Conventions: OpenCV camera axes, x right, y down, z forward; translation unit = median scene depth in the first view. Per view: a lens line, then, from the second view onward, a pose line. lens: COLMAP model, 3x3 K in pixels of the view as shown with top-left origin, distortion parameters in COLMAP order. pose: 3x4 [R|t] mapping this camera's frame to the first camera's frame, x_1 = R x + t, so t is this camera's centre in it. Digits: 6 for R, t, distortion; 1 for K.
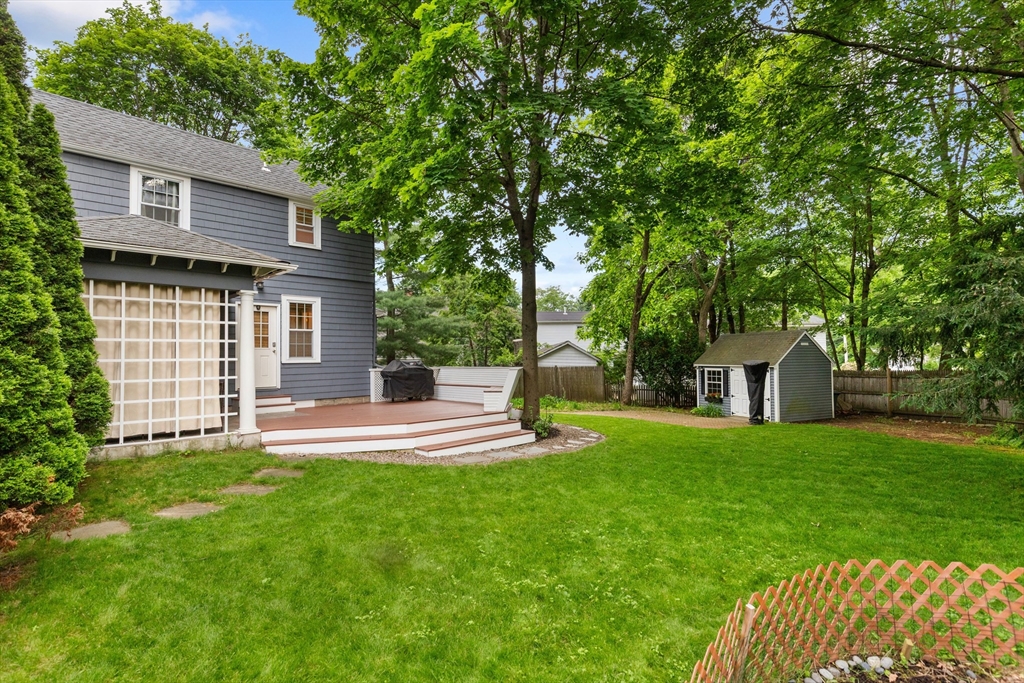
lens RADIAL K [[495.0, 0, 515.0], [0, 495.0, 344.1], [0, 0, 1]] dist [-0.001689, -0.000221]
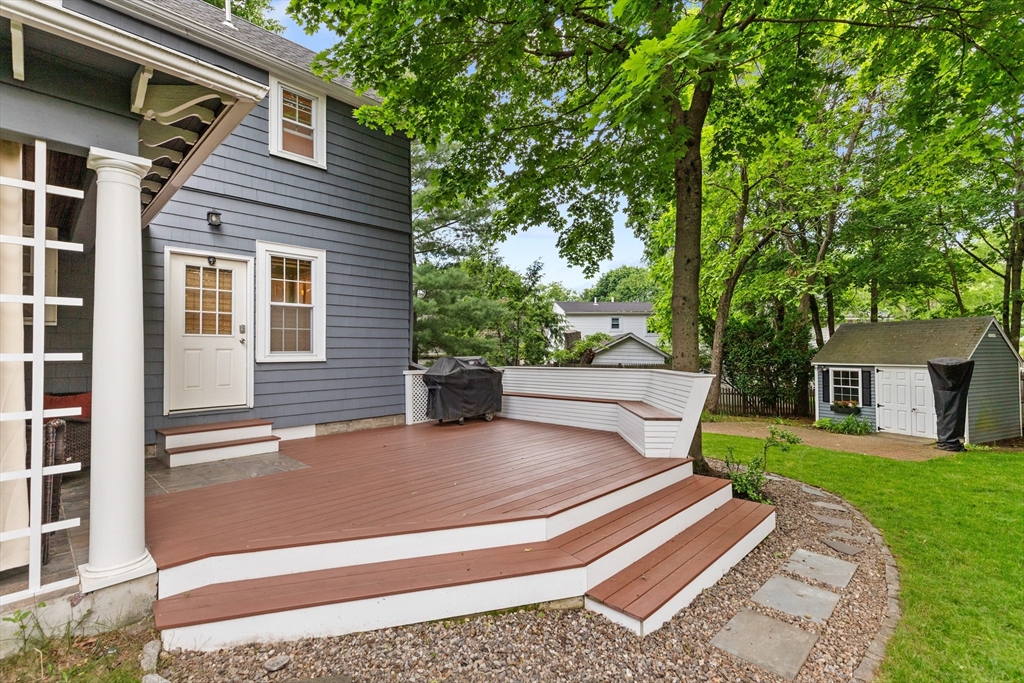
lens RADIAL K [[468.8, 0, 509.6], [0, 468.8, 342.8], [0, 0, 1]] dist [0.008136, -0.003967]
pose [[0.999959, 0.002278, 0.008736, -0.178517], [-0.002318, 0.999987, 0.004494, 0.012521], [-0.008726, -0.004514, 0.999952, 0.439132]]
